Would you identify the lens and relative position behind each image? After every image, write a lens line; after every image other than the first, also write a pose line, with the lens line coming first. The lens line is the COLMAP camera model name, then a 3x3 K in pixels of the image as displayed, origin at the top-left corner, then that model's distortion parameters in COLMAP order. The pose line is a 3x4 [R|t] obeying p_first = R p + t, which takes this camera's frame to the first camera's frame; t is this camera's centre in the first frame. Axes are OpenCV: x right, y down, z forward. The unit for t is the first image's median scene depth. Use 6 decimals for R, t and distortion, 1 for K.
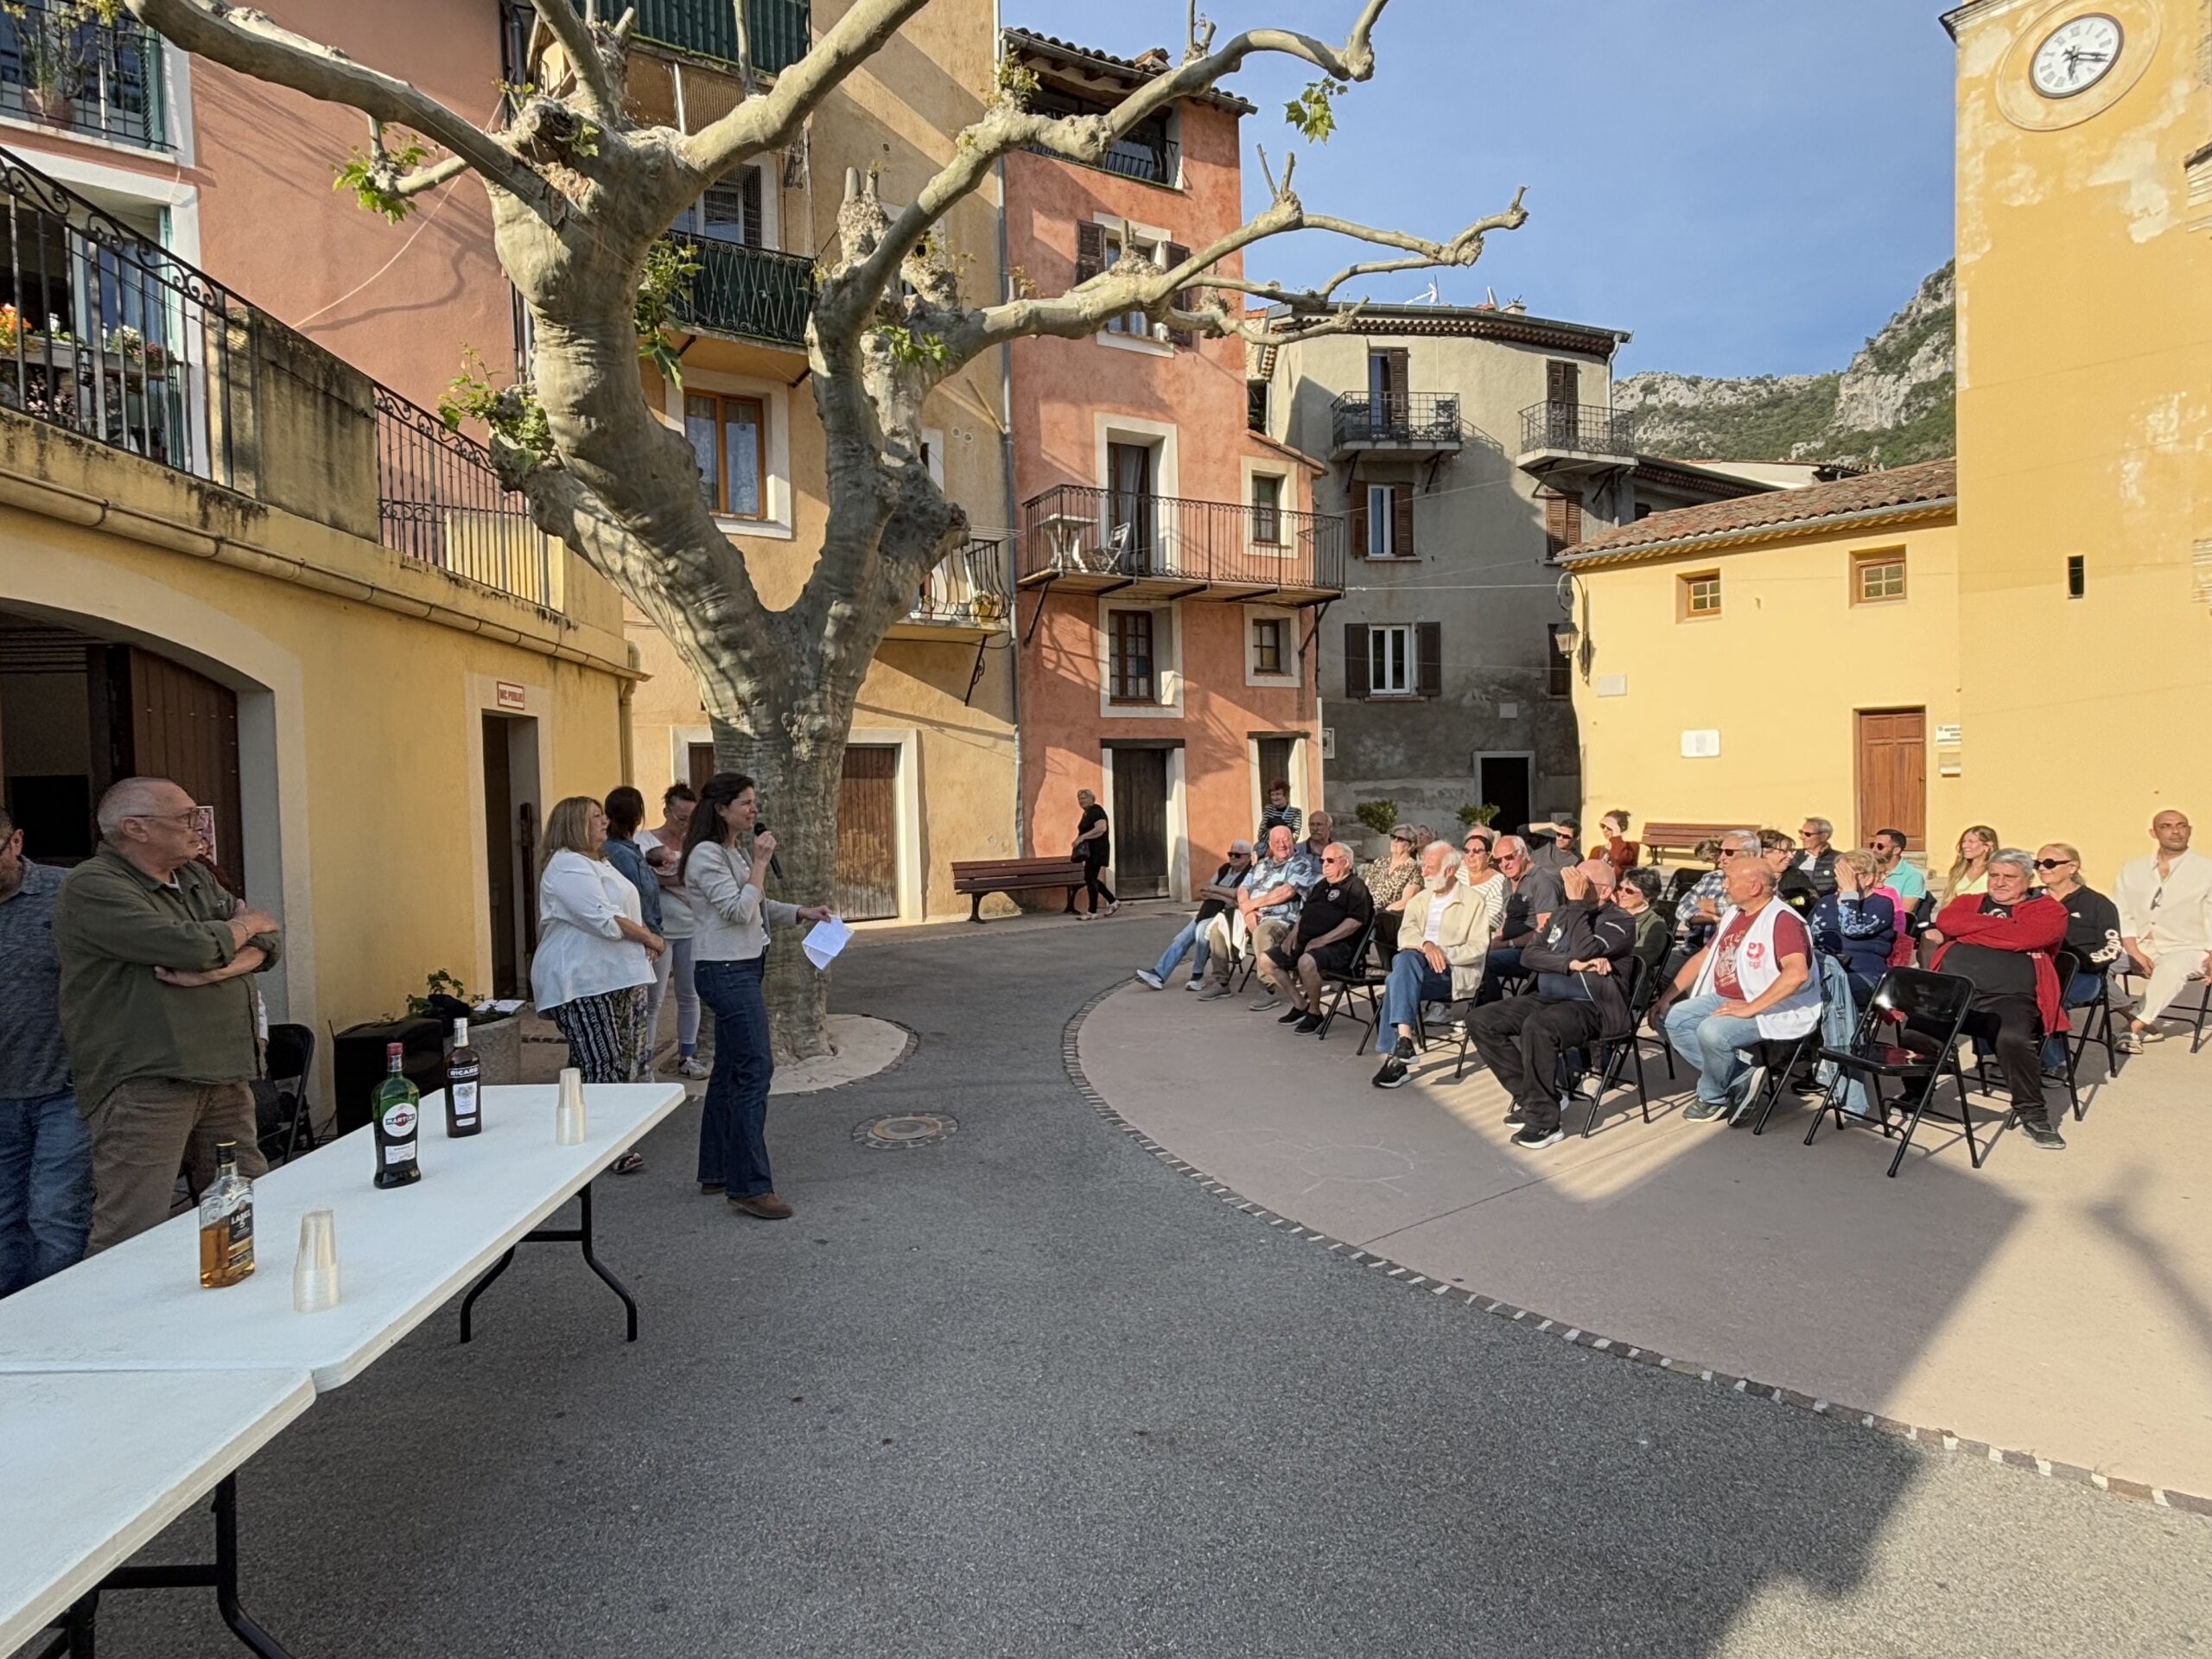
lens RADIAL K [[1182.3, 0, 1106.6], [0, 1182.3, 836.8], [0, 0, 1]] dist [0.004097, -0.006149]
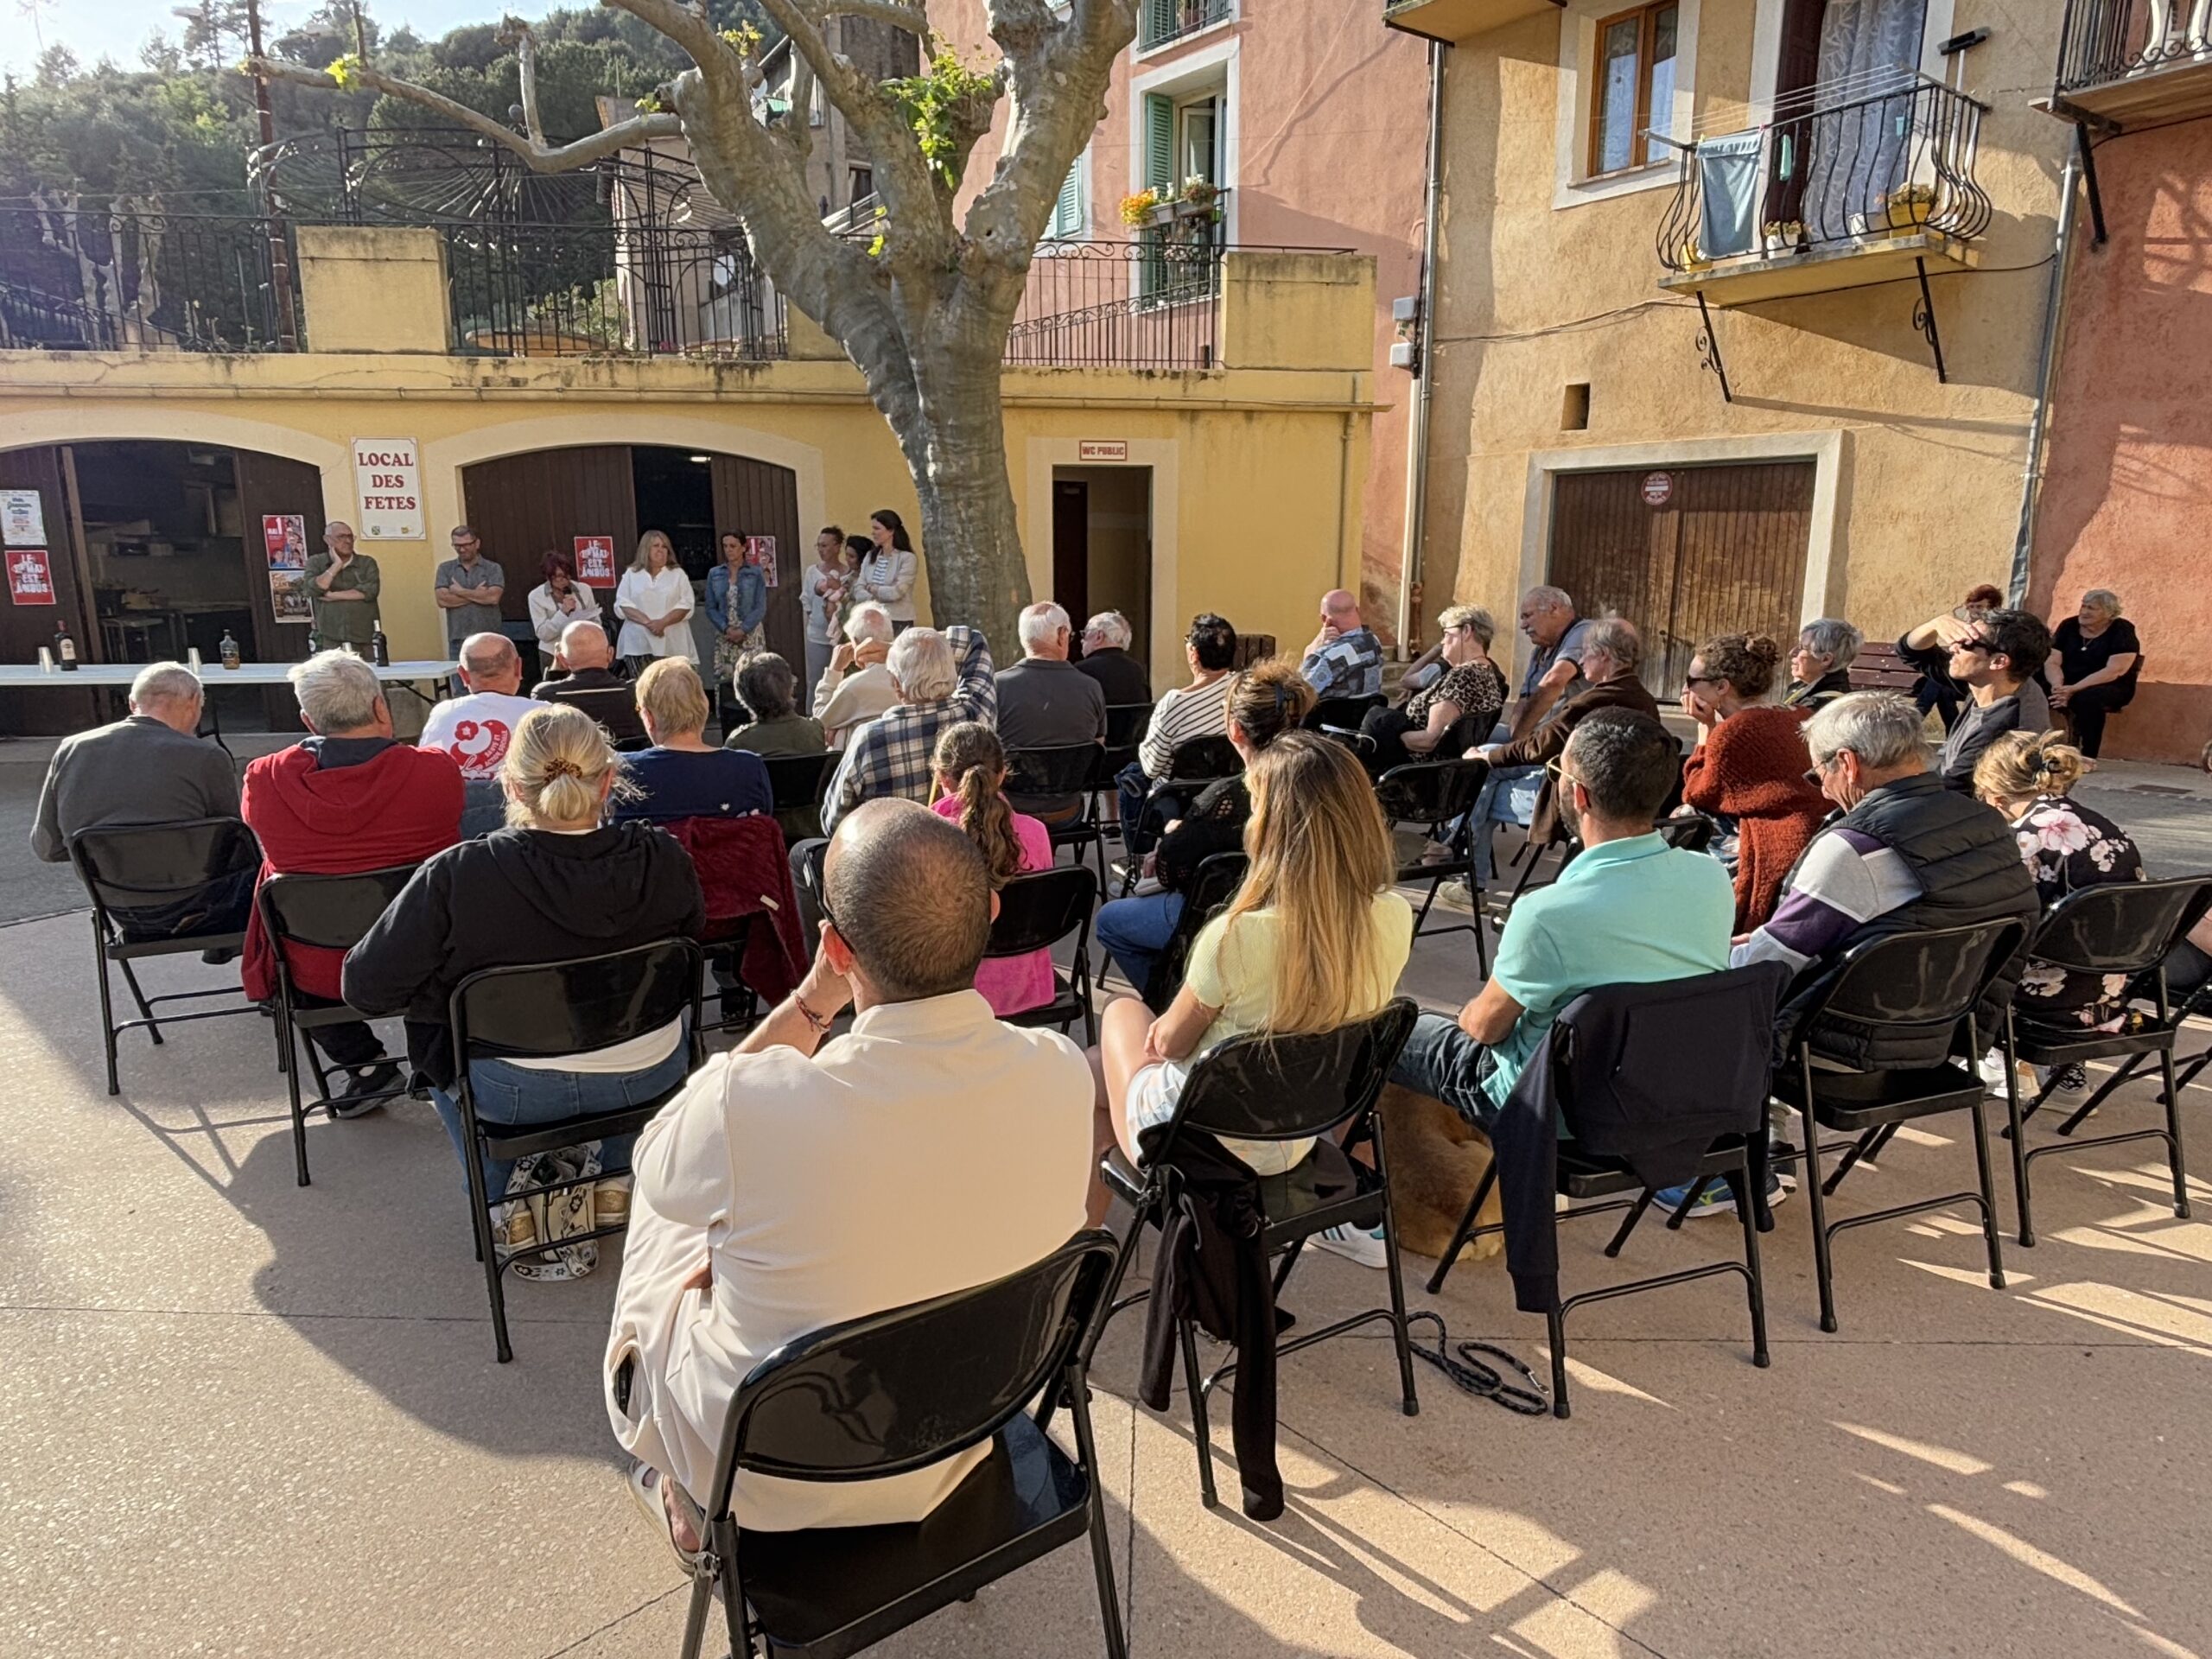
lens RADIAL K [[1313.3, 0, 1097.9], [0, 1313.3, 827.6], [0, 0, 1]] dist [0.007520, -0.008191]
pose [[0.094899, 0.226243, -0.969437, 0.578829], [-0.036921, 0.973962, 0.223684, -0.025464], [0.994802, 0.014566, 0.100781, 0.542133]]
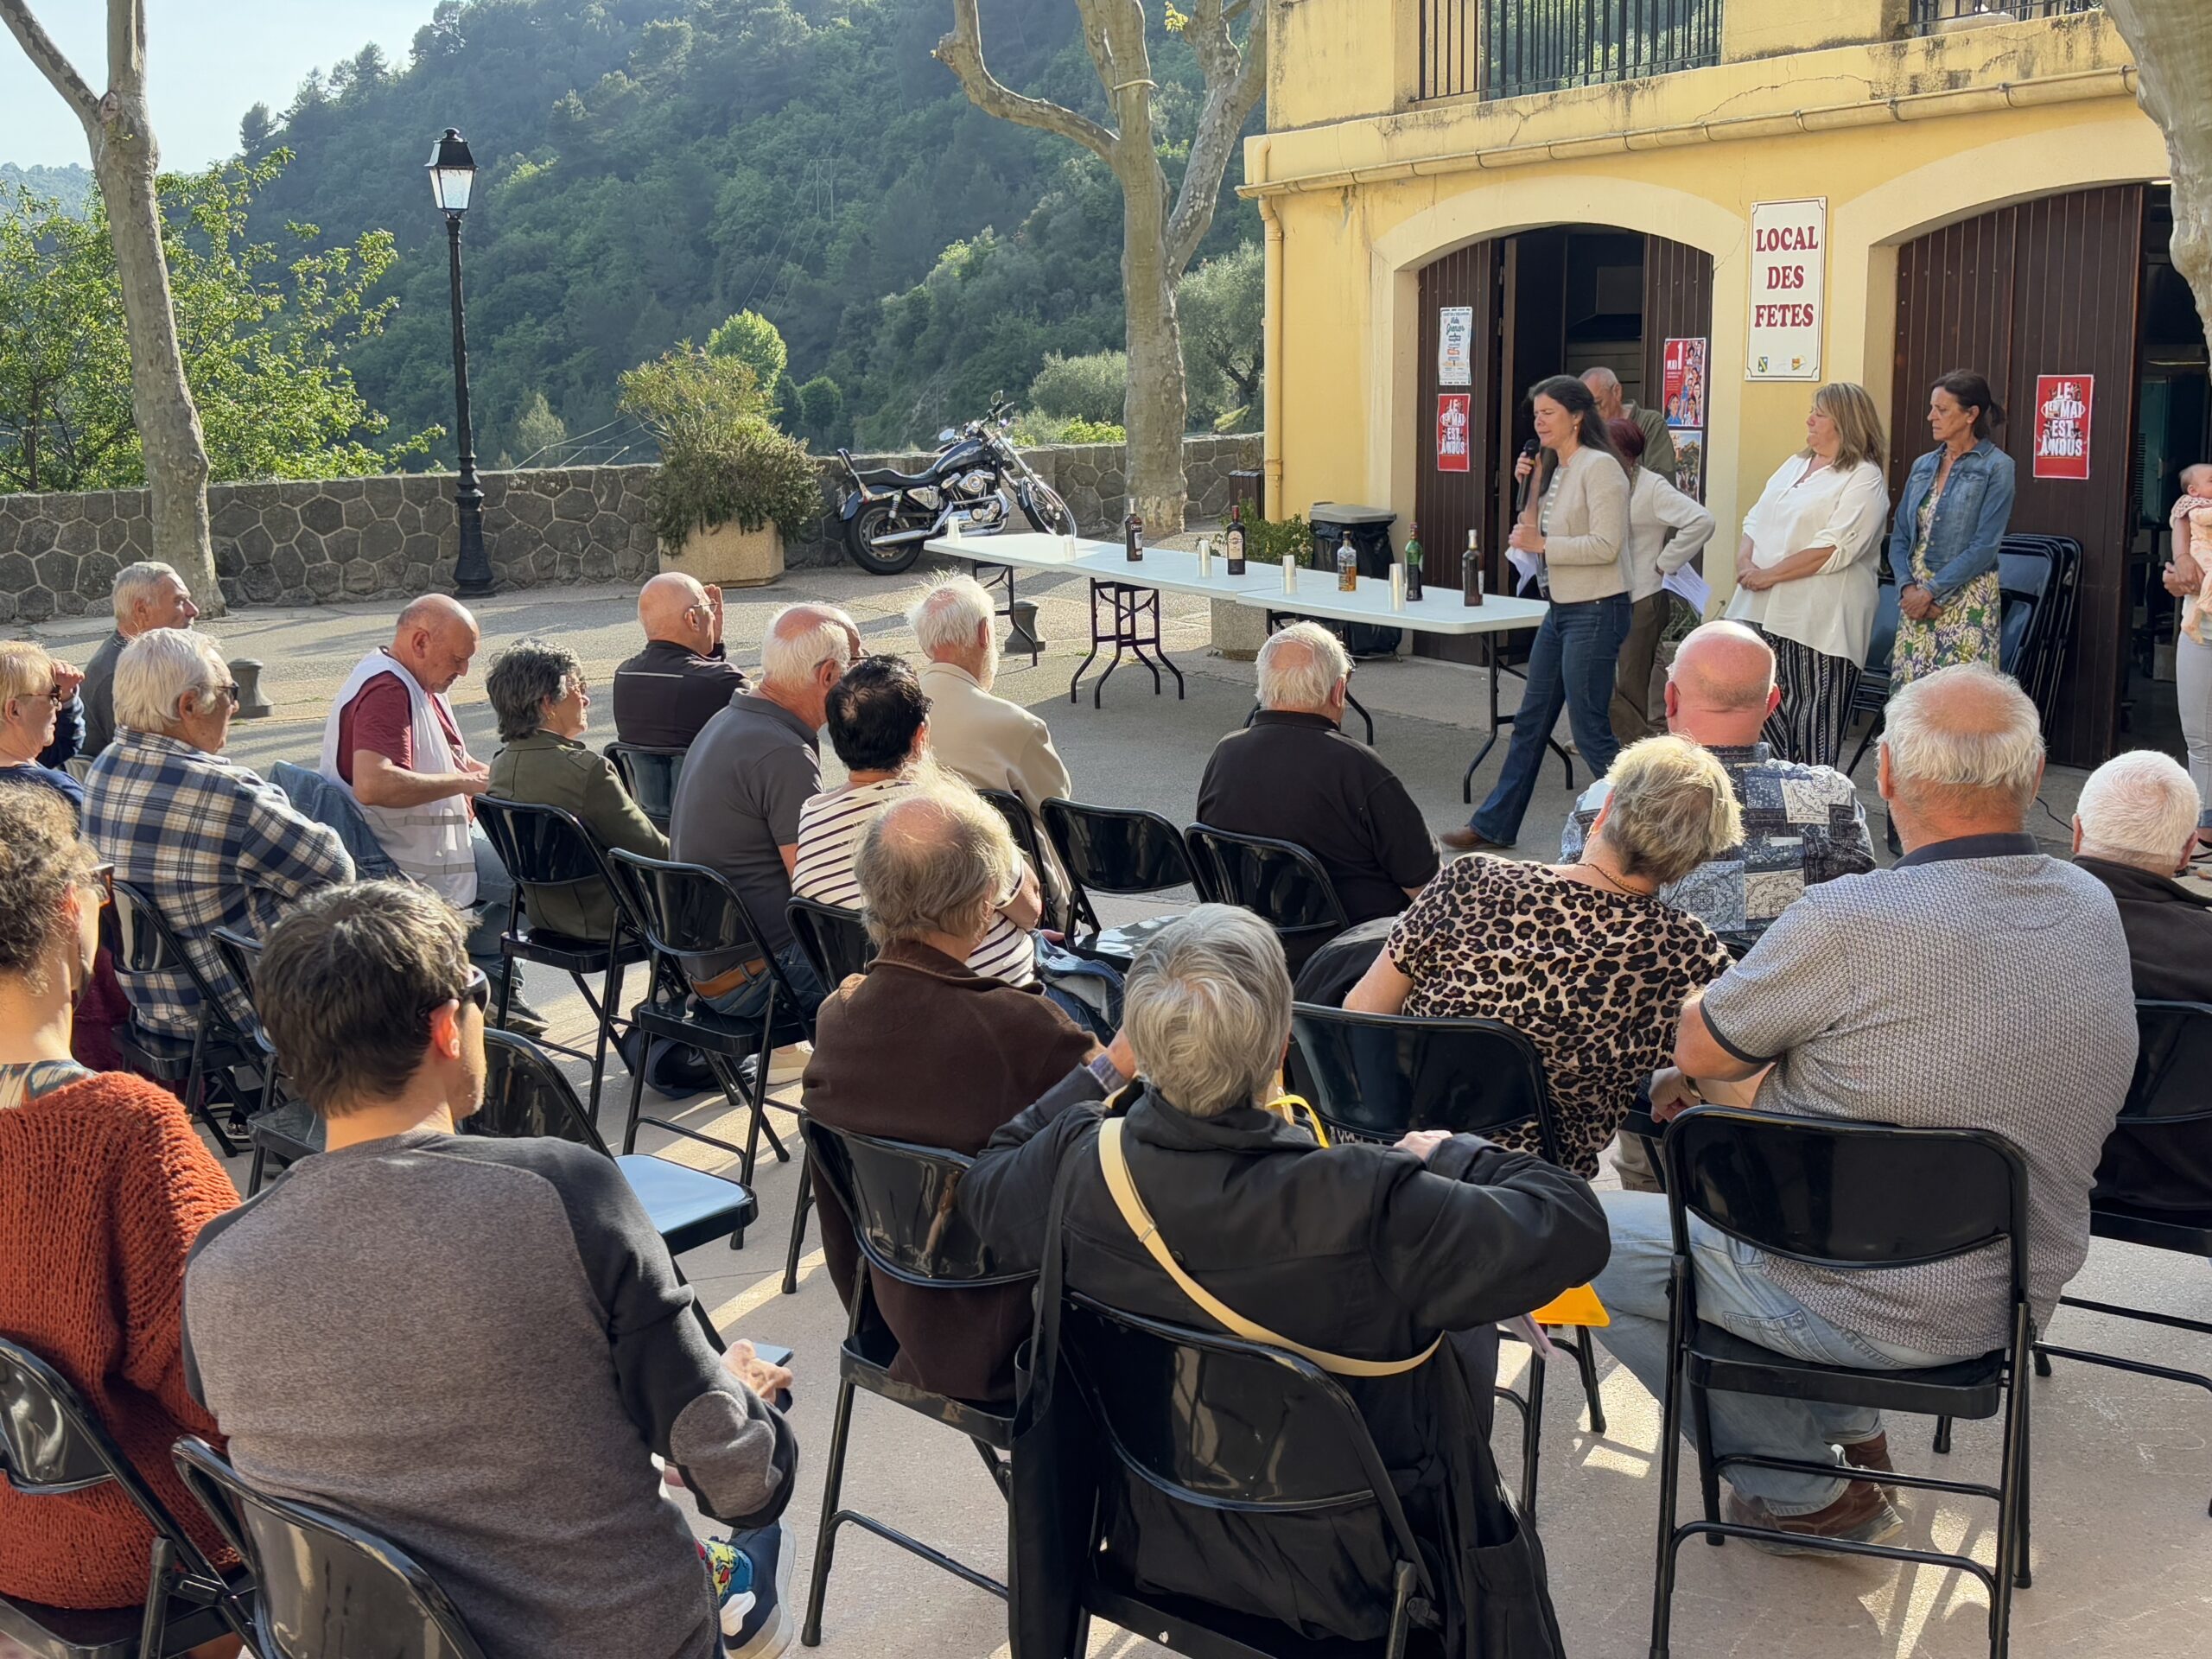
lens RADIAL K [[2713.3, 0, 1113.6], [0, 2713.3, 875.5], [0, 0, 1]] dist [0.035207, 0.000000]
pose [[-0.902234, 0.112381, -0.416347, 0.332981], [0.014153, 0.972644, 0.231868, -0.056361], [0.431015, 0.203306, -0.879143, 0.957925]]
